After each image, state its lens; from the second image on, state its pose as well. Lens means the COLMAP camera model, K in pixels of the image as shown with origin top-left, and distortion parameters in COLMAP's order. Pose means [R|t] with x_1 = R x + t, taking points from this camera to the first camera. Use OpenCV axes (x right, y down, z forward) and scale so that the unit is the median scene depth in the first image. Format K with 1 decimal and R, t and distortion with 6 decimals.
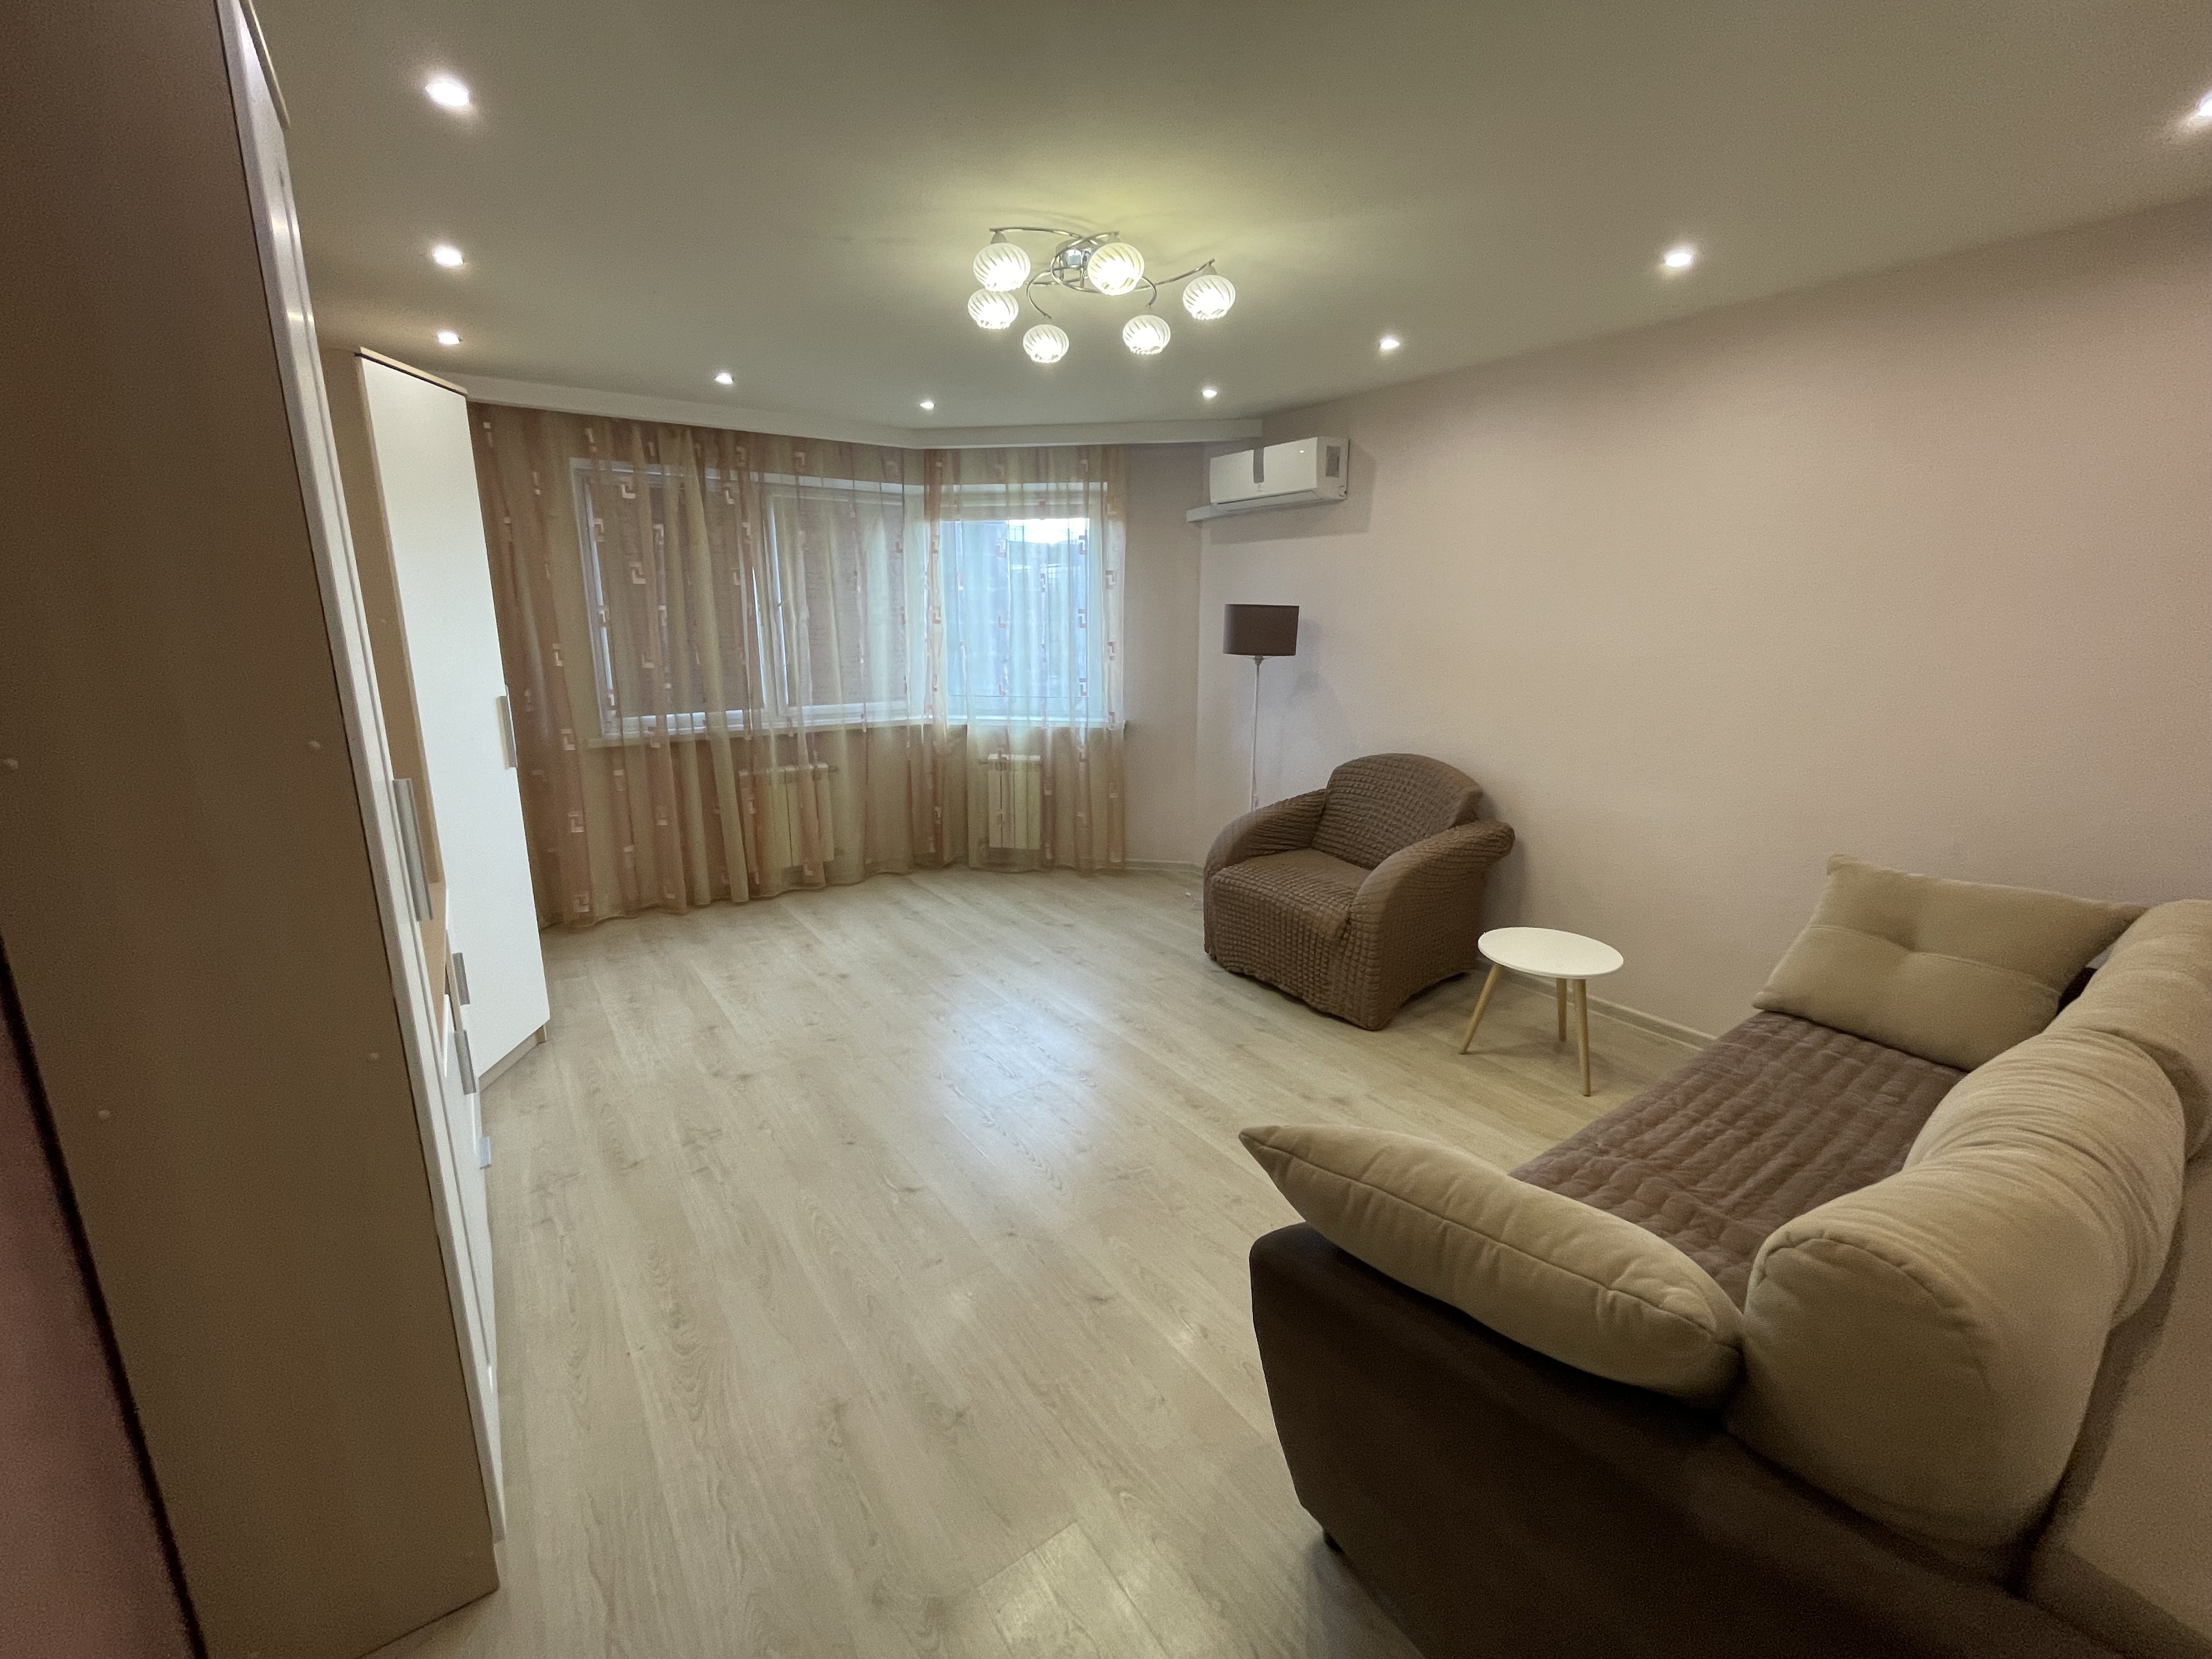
lens RADIAL K [[900.1, 0, 1110.0], [0, 900.1, 831.3], [0, 0, 1]] dist [-0.002981, -0.001031]
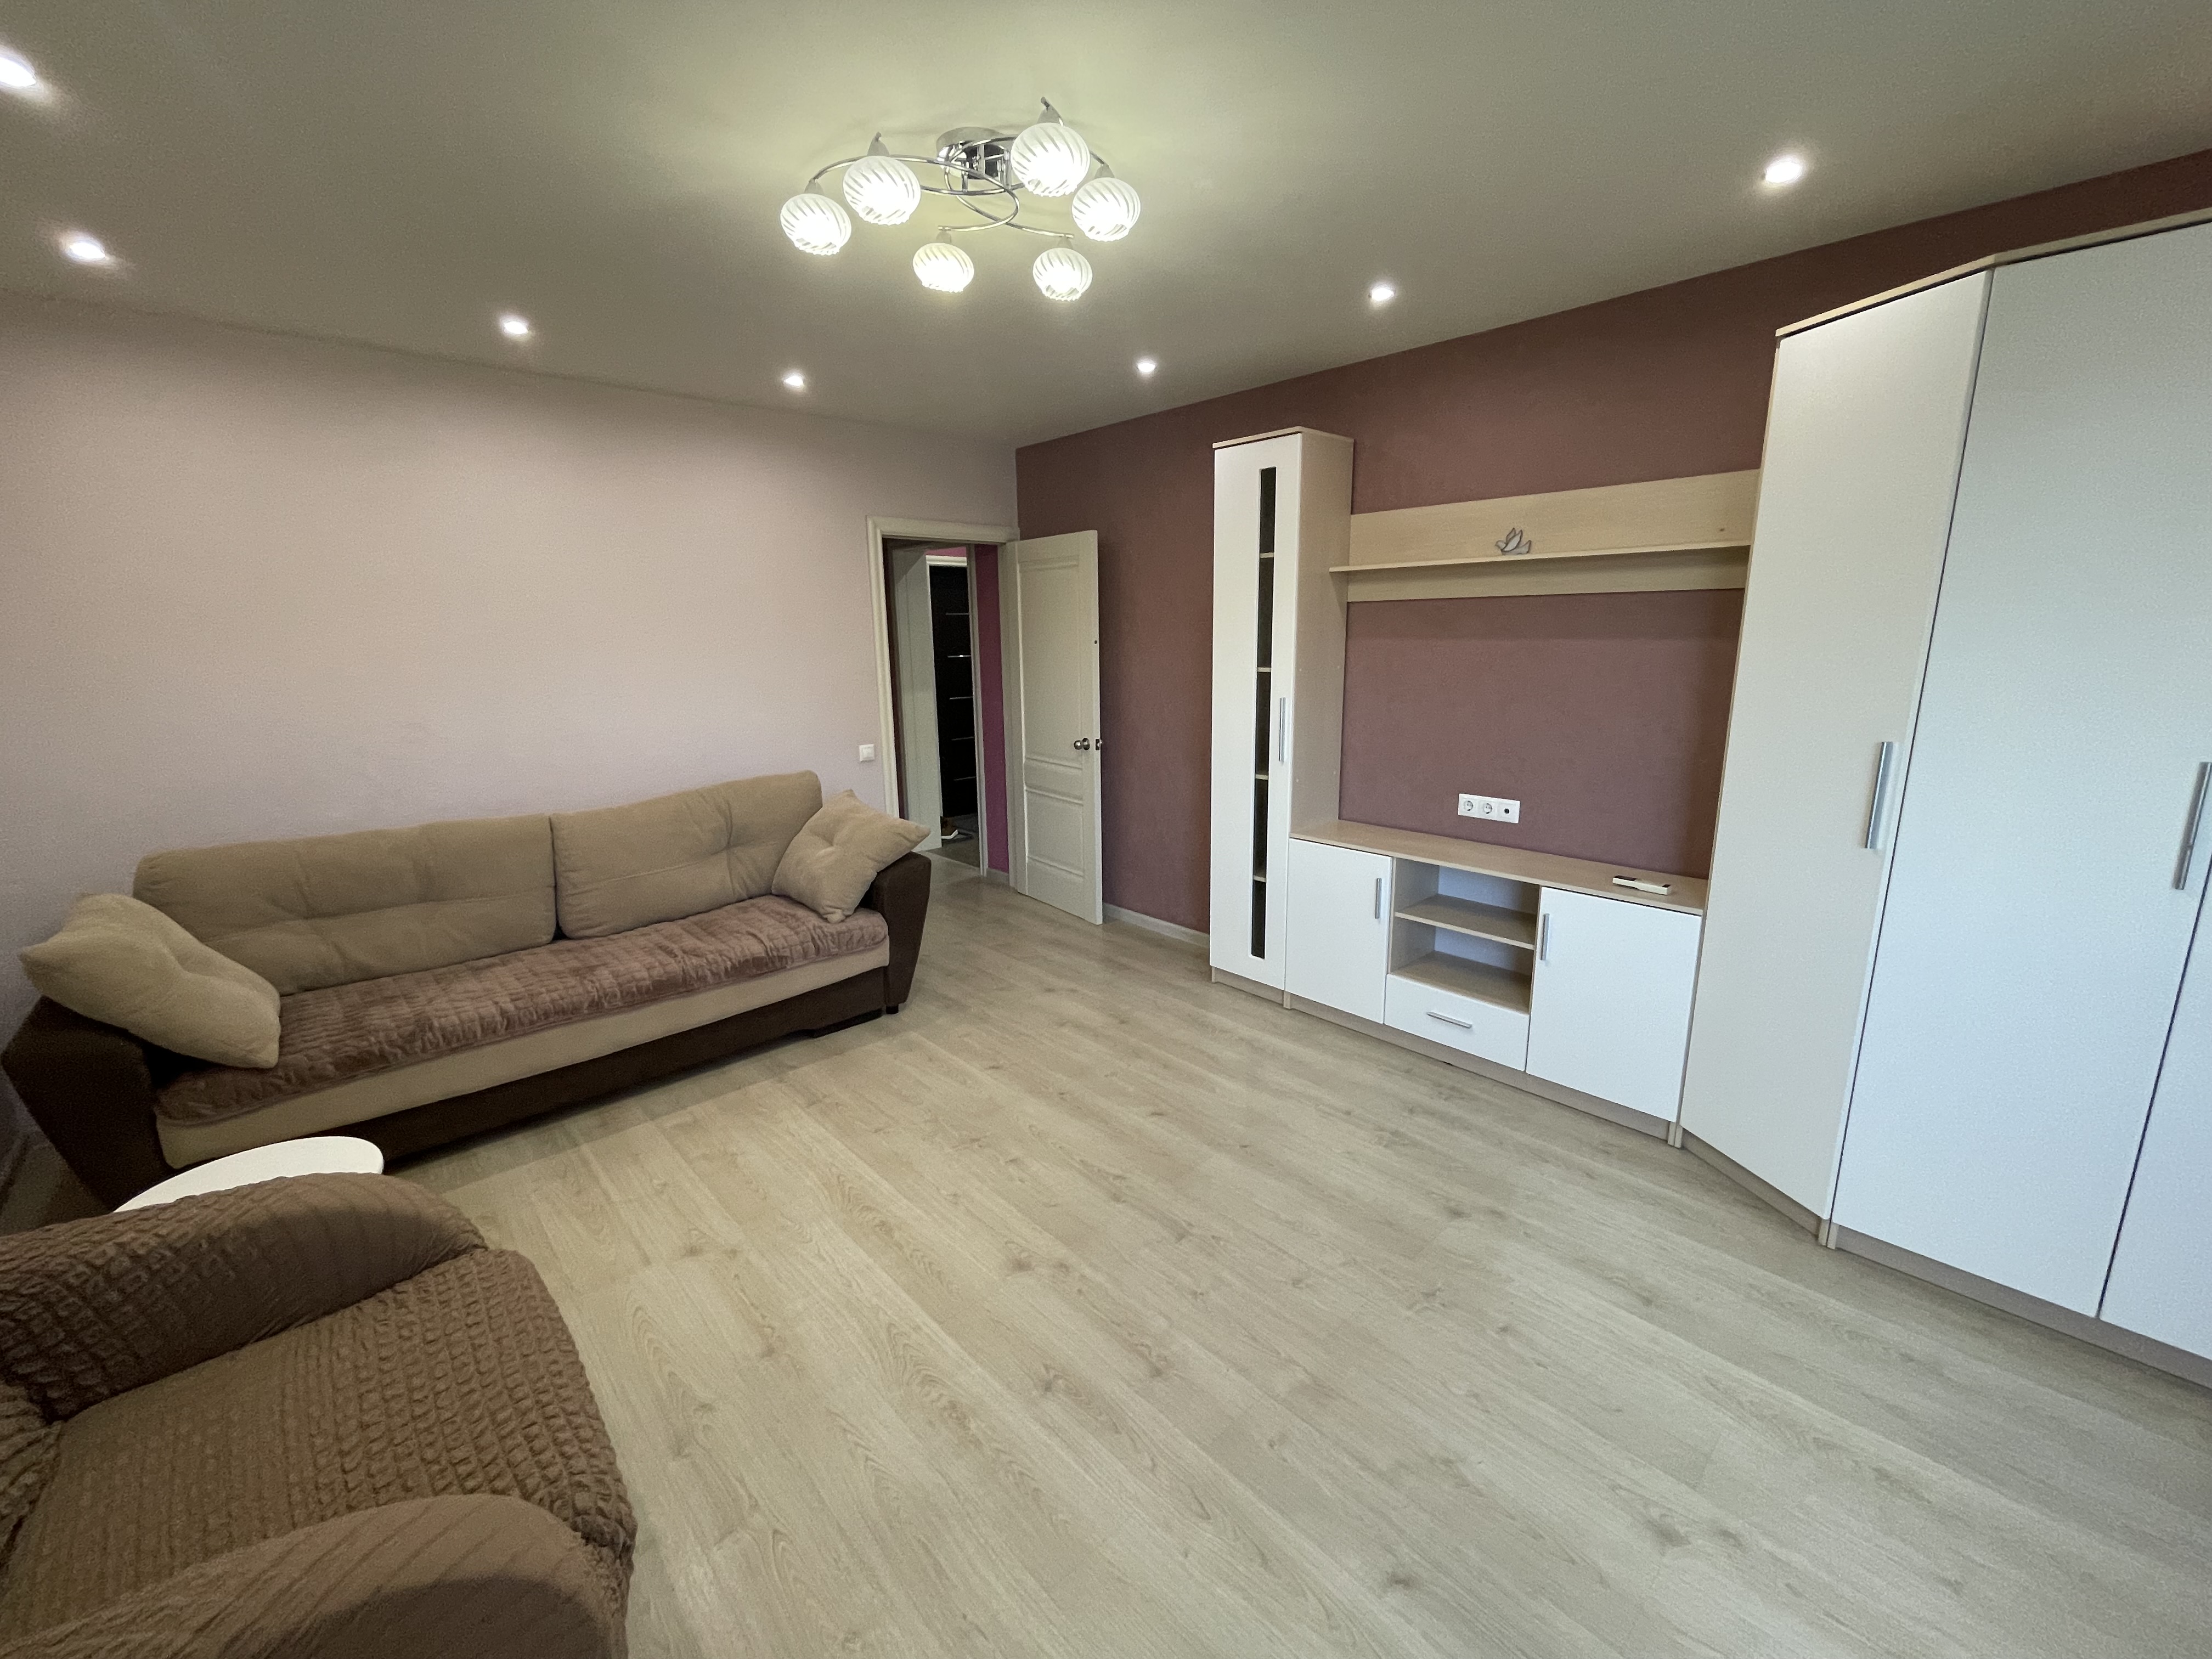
lens RADIAL K [[900.1, 0, 1096.2], [0, 900.1, 812.3], [0, 0, 1]] dist [-0.002981, -0.001031]
pose [[-0.992226, 0.035015, -0.119425, -0.009263], [-0.018518, 0.907384, 0.419895, -0.261174], [0.123067, 0.418843, -0.899681, 1.080297]]
